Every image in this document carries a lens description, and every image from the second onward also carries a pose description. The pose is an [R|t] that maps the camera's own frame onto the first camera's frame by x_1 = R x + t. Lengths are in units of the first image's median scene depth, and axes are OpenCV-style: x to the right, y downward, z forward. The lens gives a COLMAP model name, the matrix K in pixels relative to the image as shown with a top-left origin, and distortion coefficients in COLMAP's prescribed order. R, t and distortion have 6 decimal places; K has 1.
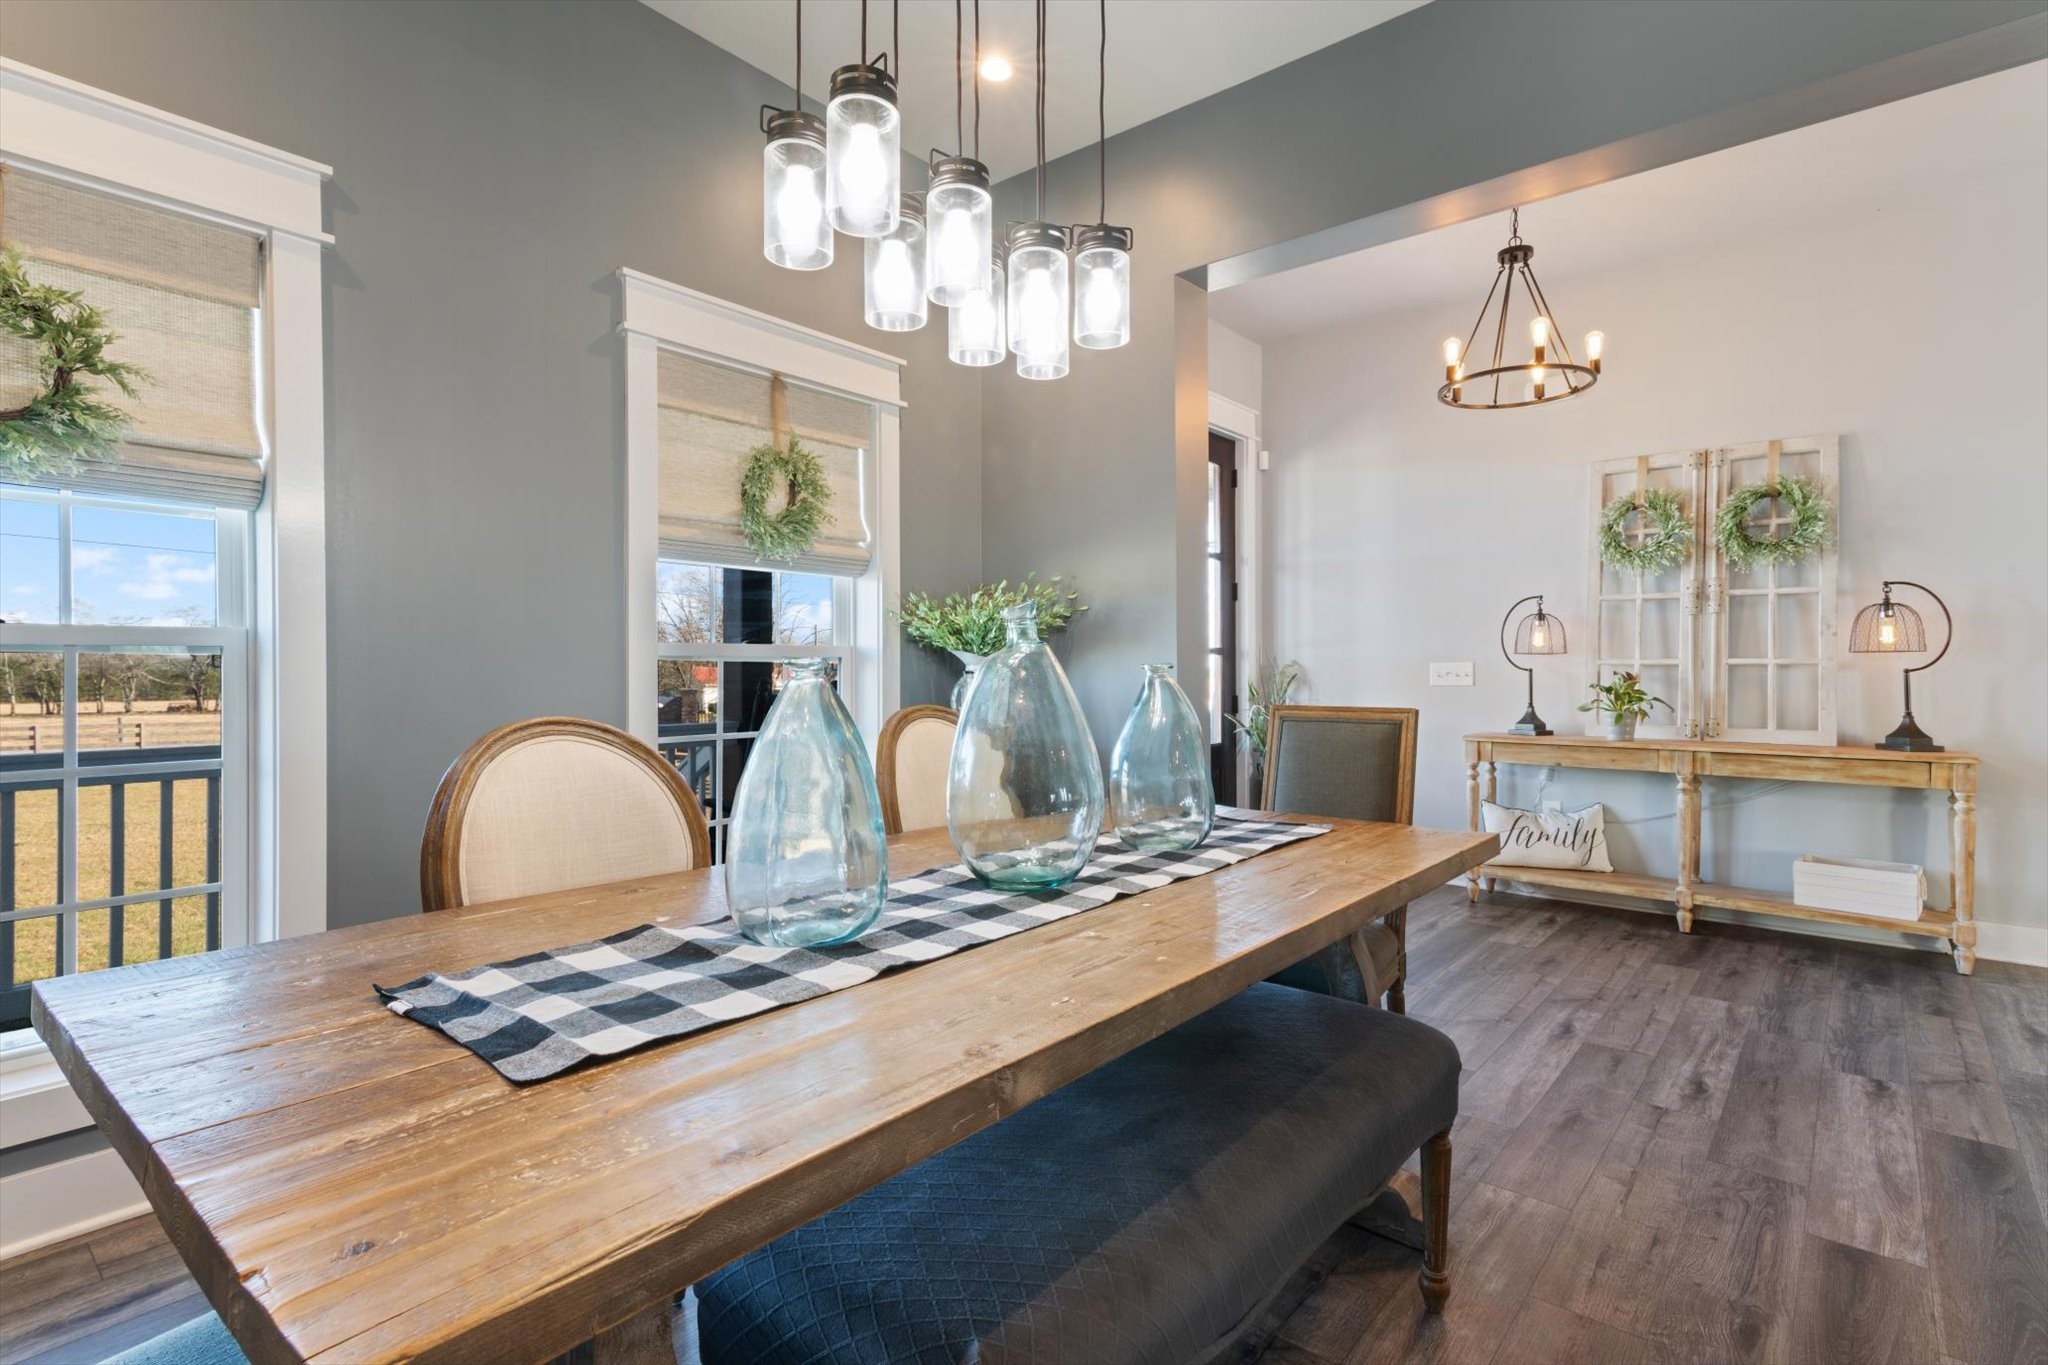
lens RADIAL K [[994.2, 0, 1032.8], [0, 994.2, 668.8], [0, 0, 1]] dist [0.021407, 0.000596]
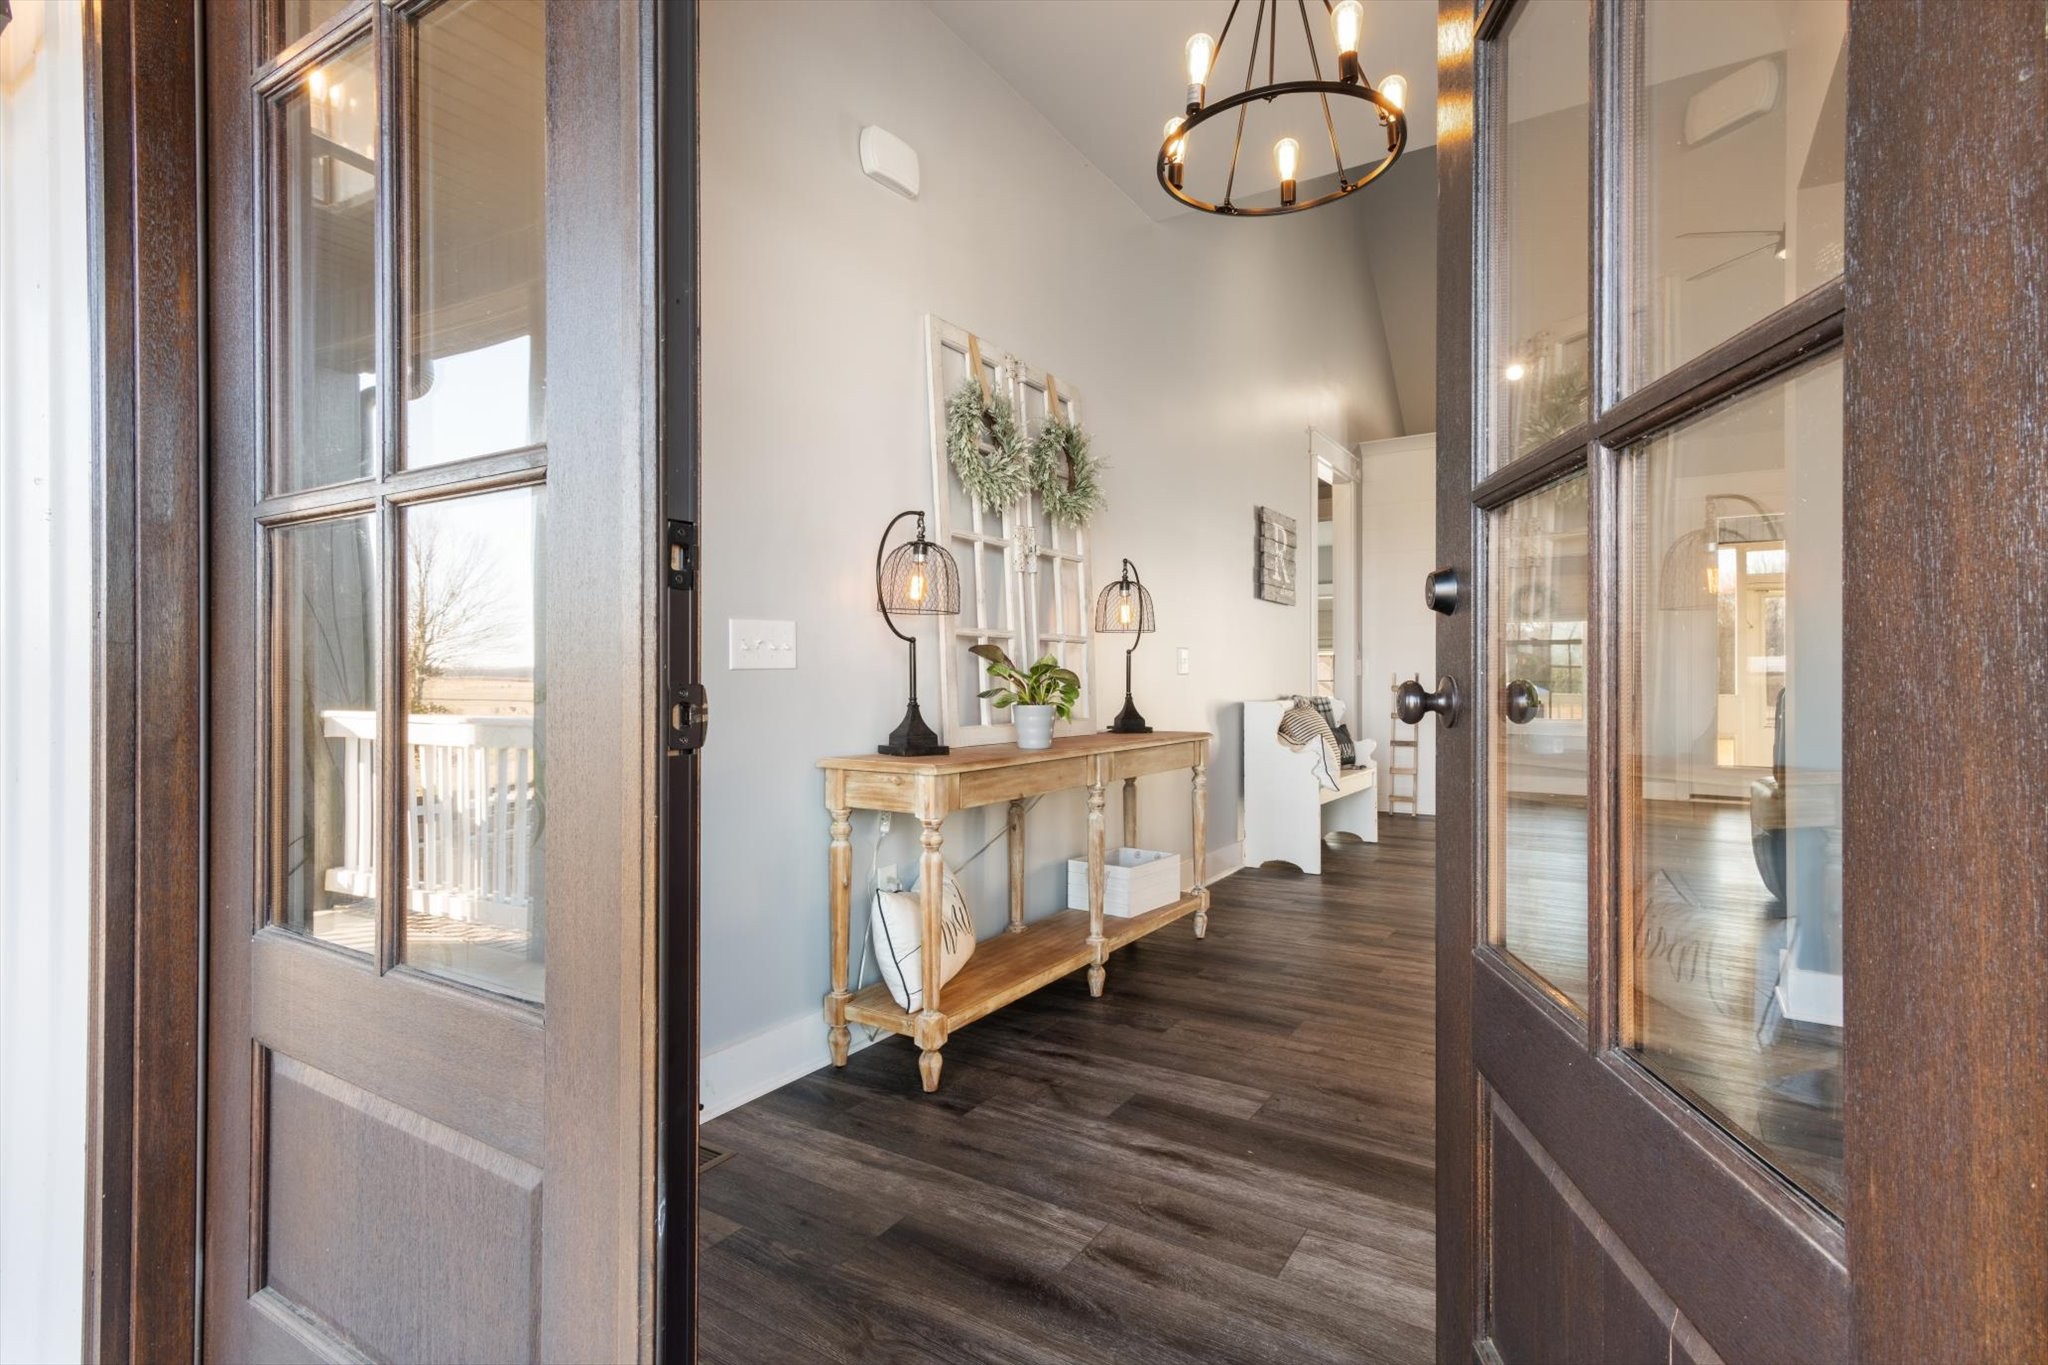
lens RADIAL K [[985.6, 0, 1026.3], [0, 985.6, 677.4], [0, 0, 1]] dist [0.015982, 0.000723]
pose [[-0.133015, 0.005181, 0.991100, -0.085217], [-0.002530, 0.999981, -0.005566, 0.034923], [-0.991111, -0.003248, -0.133000, 1.359871]]
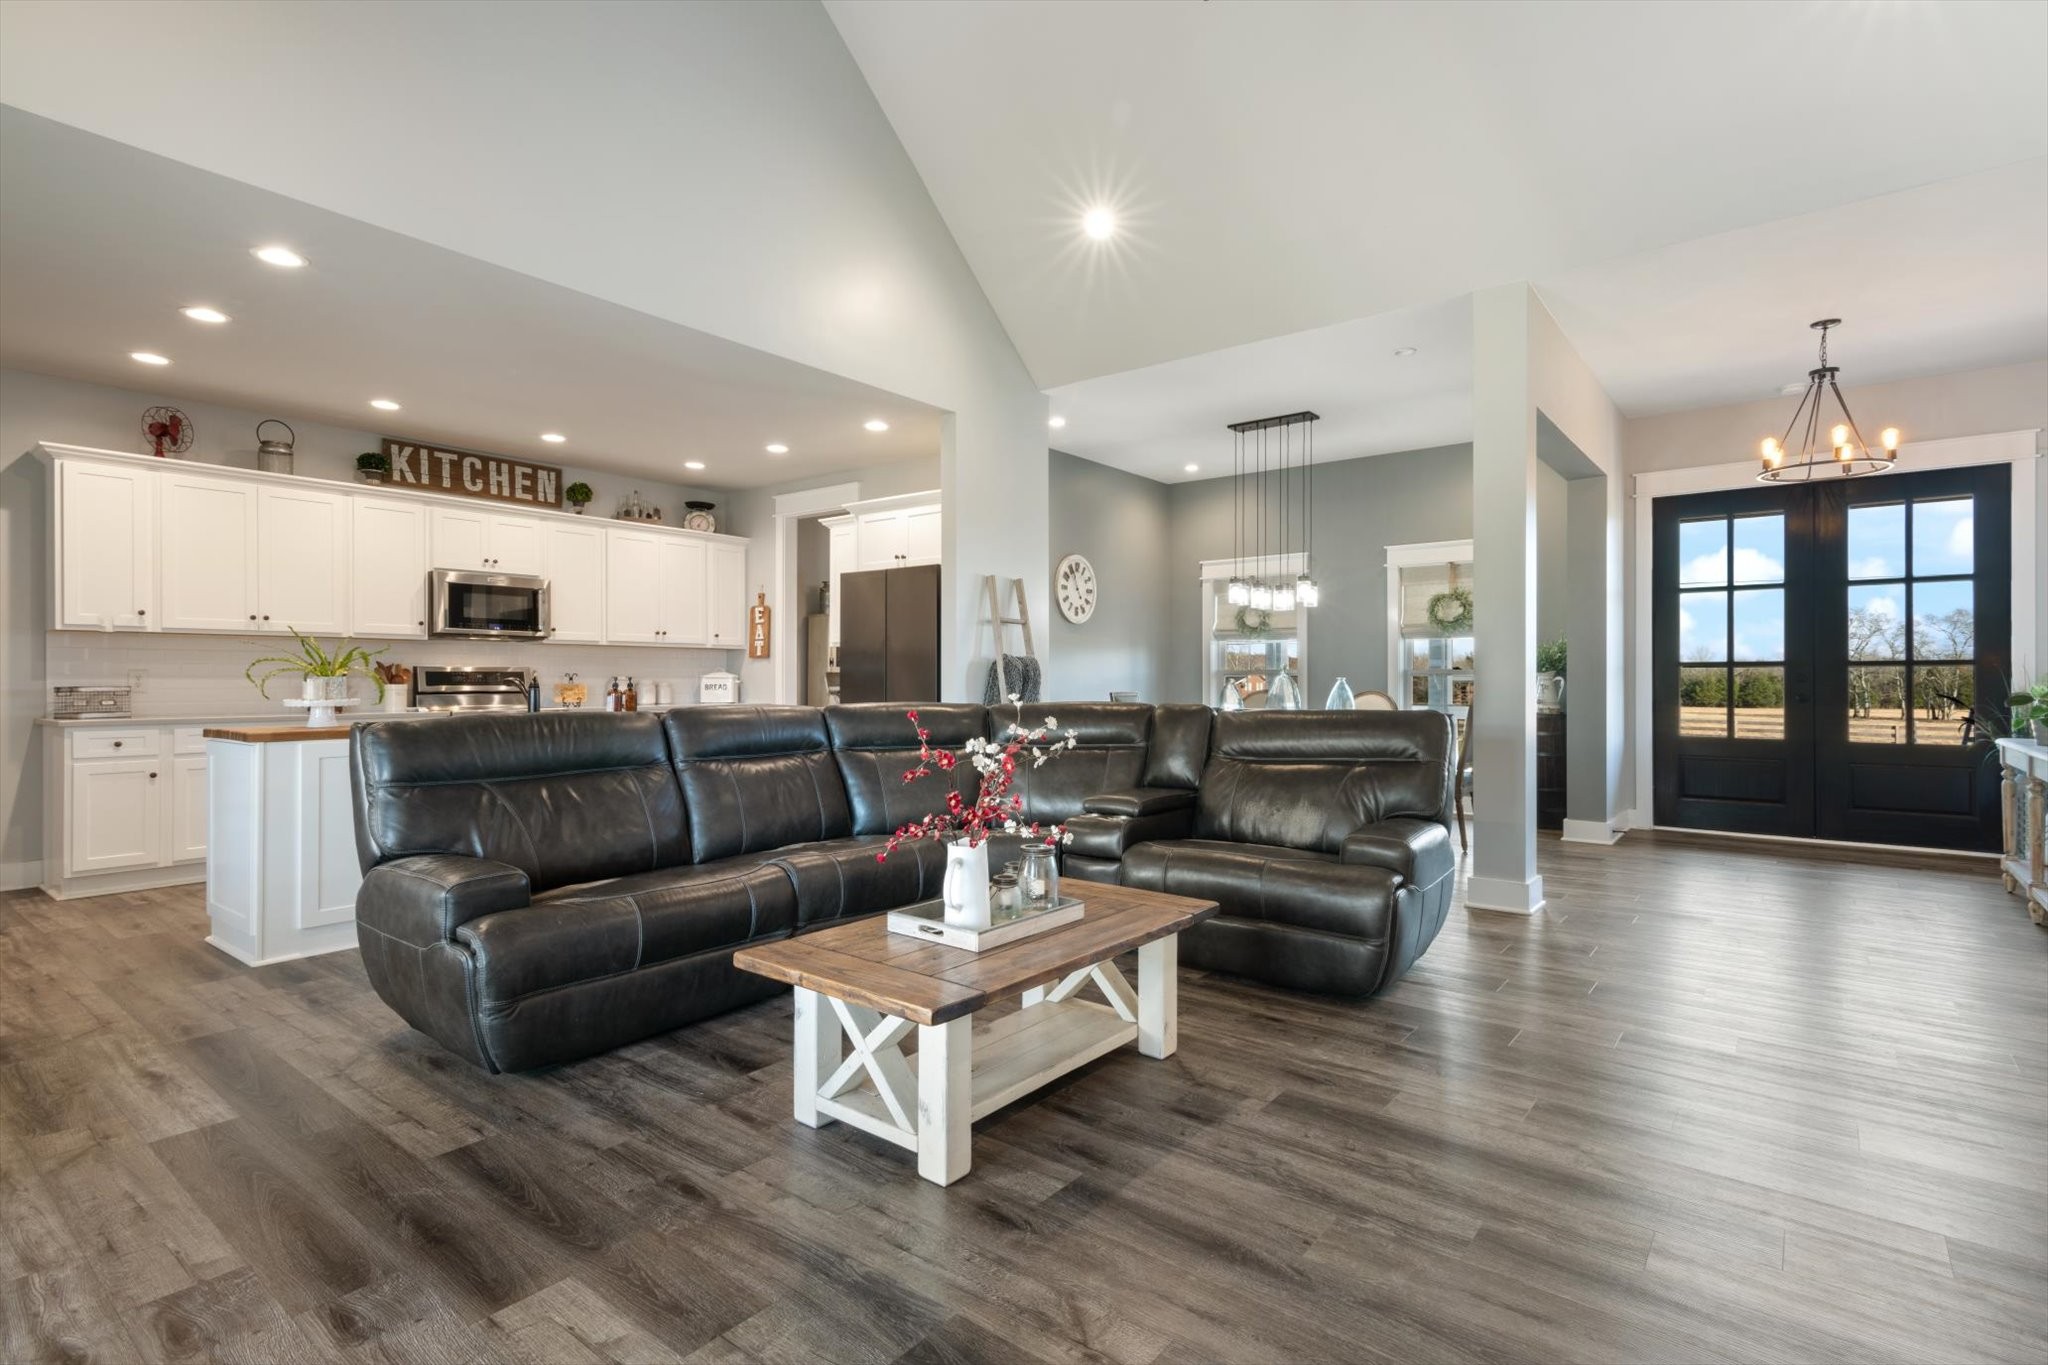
lens RADIAL K [[985.6, 0, 1026.3], [0, 985.6, 677.4], [0, 0, 1]] dist [0.015982, 0.000723]
pose [[0.021231, -0.000864, -0.999774, 2.006662], [0.001115, 0.999999, -0.000840, -0.002404], [0.999774, -0.001096, 0.021232, -0.121577]]
